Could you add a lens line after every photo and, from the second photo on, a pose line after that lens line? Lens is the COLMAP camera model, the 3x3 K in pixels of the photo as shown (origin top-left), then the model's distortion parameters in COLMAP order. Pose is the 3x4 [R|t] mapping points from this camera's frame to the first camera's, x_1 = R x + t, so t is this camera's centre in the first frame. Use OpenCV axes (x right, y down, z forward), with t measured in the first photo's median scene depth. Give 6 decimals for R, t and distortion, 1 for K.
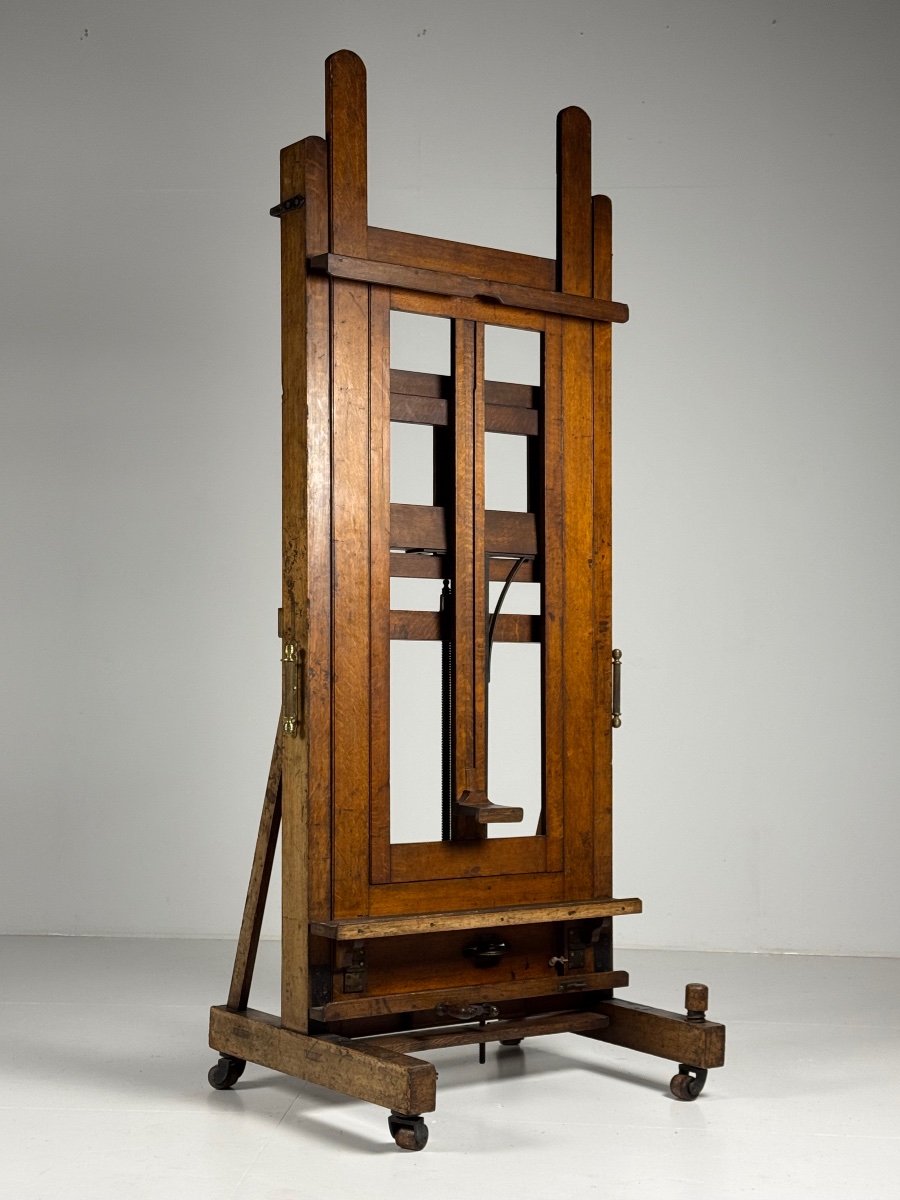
lens RADIAL K [[1964.3, 0, 444.6], [0, 1964.3, 605.8], [0, 0, 1]] dist [0.074948, 0.000000]
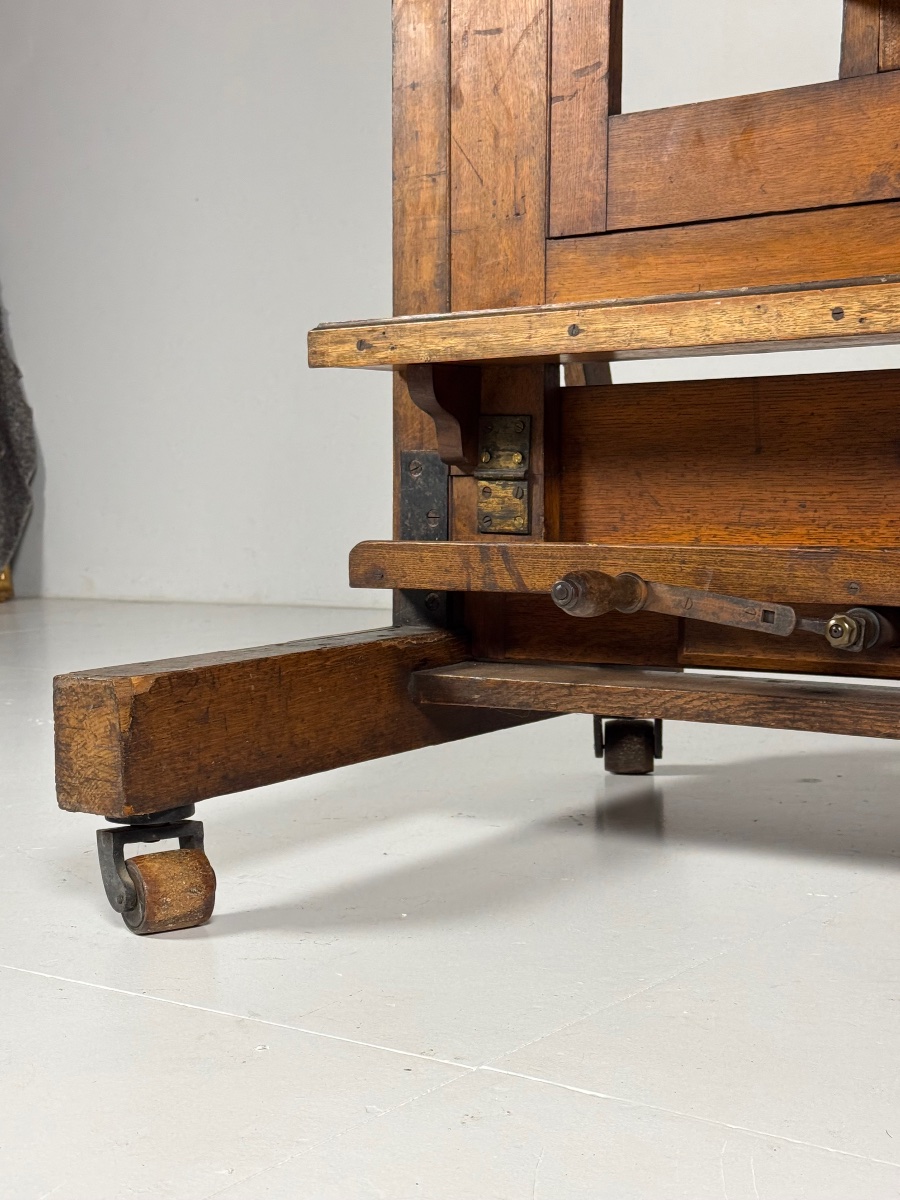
lens RADIAL K [[1828.7, 0, 449.1], [0, 1828.7, 609.9], [0, 0, 1]] dist [0.144542, 0.000000]
pose [[0.265964, 0.049427, -0.962715, 0.274776], [0.043407, 0.997058, 0.063182, 0.183013], [0.963005, -0.058593, 0.263036, 0.873269]]
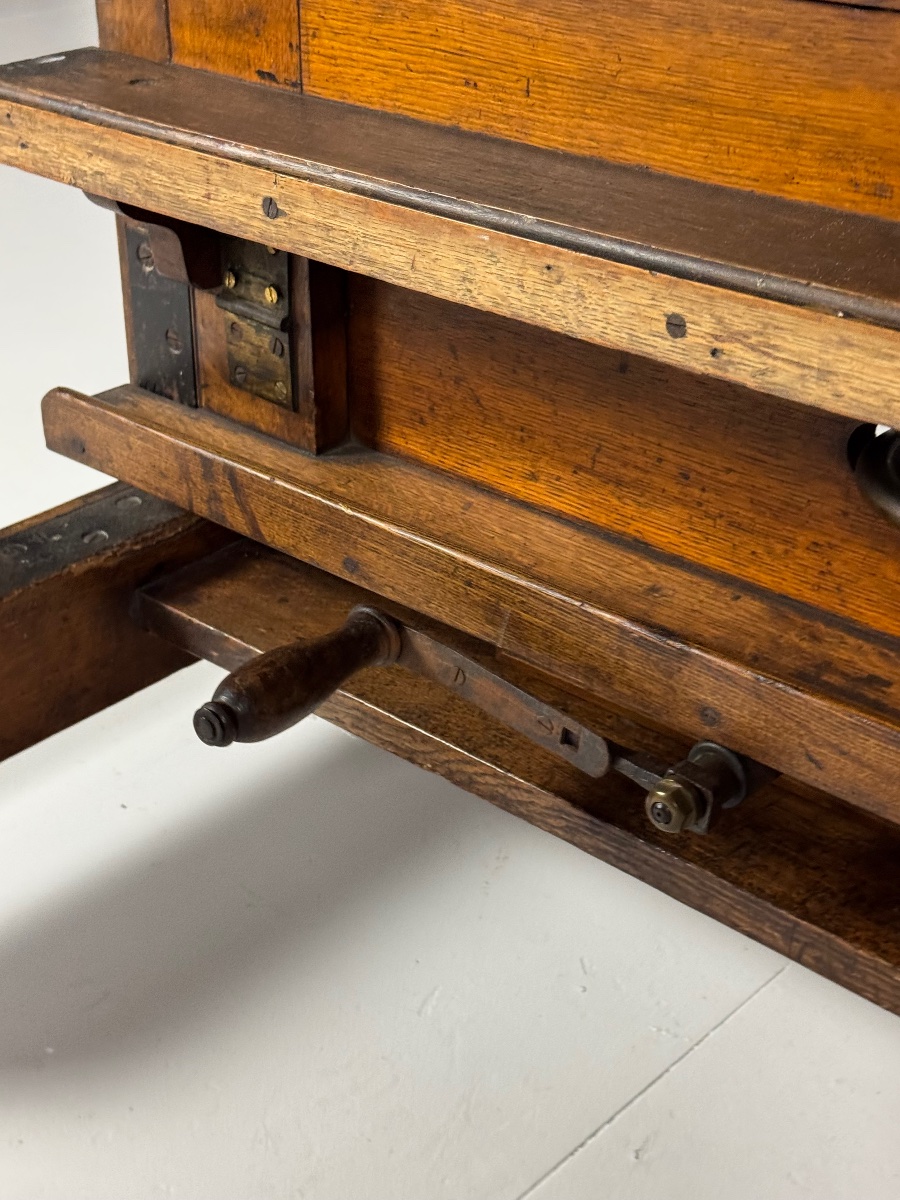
lens RADIAL K [[1828.7, 0, 454.6], [0, 1828.7, 592.6], [0, 0, 1]] dist [0.144542, 0.000000]
pose [[0.156860, 0.450595, -0.878840, 0.157458], [0.043006, 0.885895, 0.461888, 0.112636], [0.986684, -0.110247, 0.119583, 0.965510]]
